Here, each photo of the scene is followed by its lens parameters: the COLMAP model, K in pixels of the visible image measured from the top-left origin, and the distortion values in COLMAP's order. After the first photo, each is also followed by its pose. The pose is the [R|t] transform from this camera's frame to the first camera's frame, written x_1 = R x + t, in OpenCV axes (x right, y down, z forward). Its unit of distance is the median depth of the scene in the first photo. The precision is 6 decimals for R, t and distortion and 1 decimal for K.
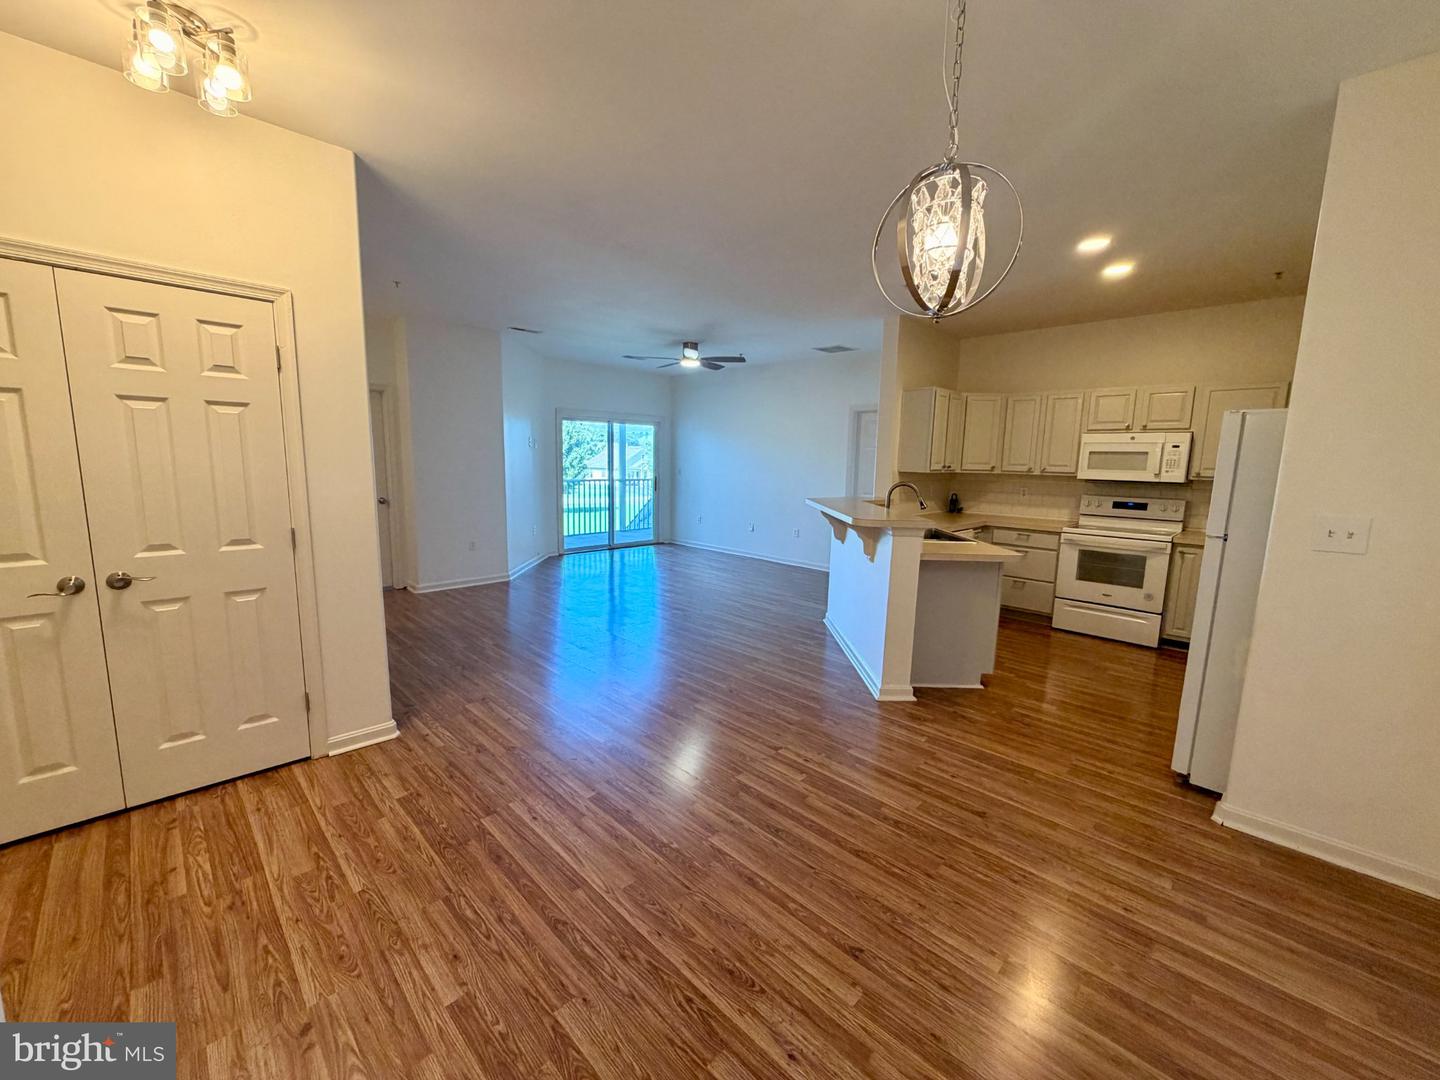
lens RADIAL K [[574.0, 0, 715.2], [0, 574.0, 546.4], [0, 0, 1]] dist [0.000185, -0.000152]
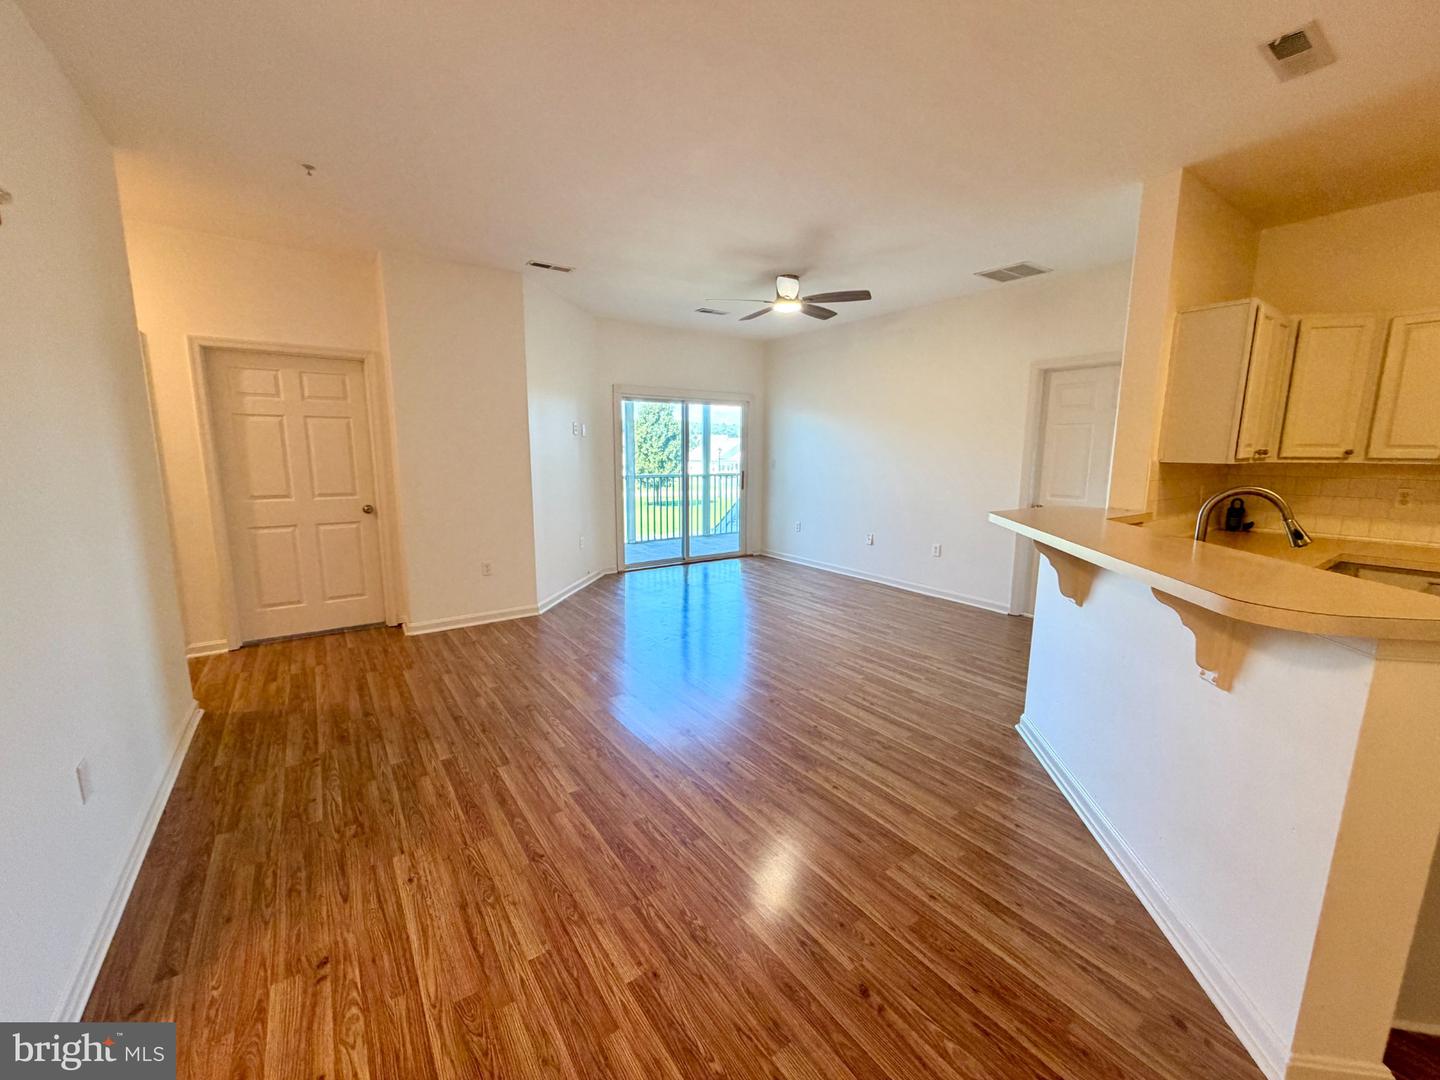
lens RADIAL K [[574.0, 0, 721.4], [0, 574.0, 539.1], [0, 0, 1]] dist [0.000185, -0.000152]
pose [[0.986624, 0.010427, -0.162679, -0.005196], [-0.010179, 0.999945, 0.002358, -0.036404], [0.162695, -0.000670, 0.986676, 0.263300]]
